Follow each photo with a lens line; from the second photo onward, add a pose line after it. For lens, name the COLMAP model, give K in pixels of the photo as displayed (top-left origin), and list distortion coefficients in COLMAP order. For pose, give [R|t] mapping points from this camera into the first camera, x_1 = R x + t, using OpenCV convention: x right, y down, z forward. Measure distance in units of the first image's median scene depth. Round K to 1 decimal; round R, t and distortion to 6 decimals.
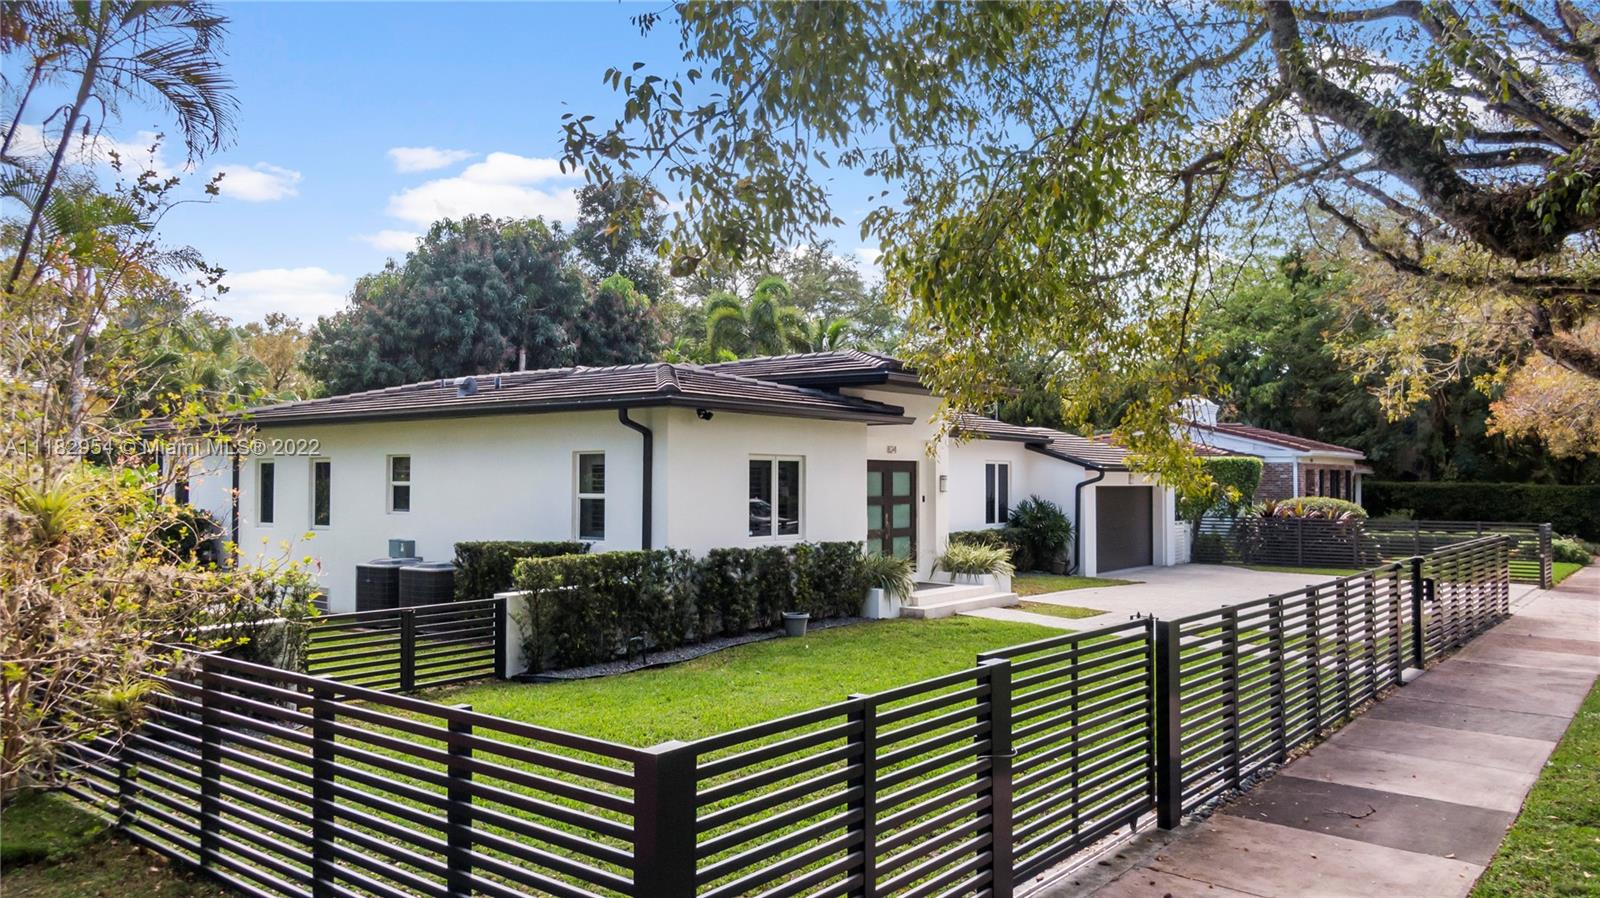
lens RADIAL K [[1129.1, 0, 800.0], [0, 1129.1, 449.0], [0, 0, 1]] dist [0.003679, -0.000144]
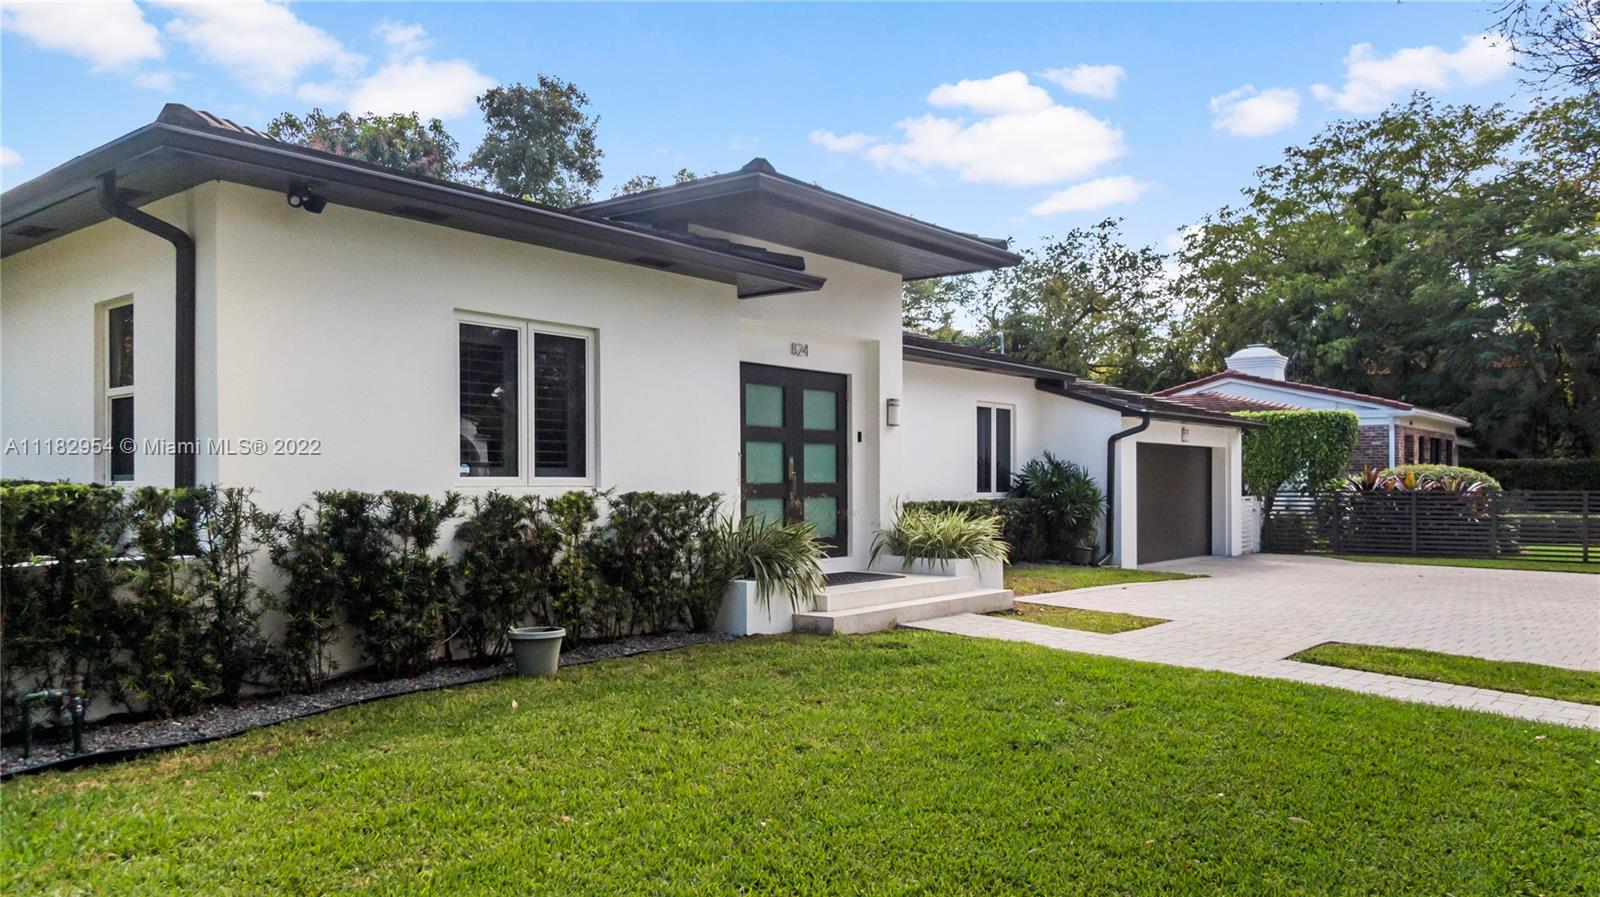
lens RADIAL K [[1110.1, 0, 796.1], [0, 1110.1, 491.2], [0, 0, 1]] dist [-0.006076, -0.001787]
pose [[0.999521, -0.004972, -0.030558, 0.075375], [0.005932, 0.999490, 0.031393, 0.043859], [0.030387, -0.031559, 0.999040, 0.320440]]
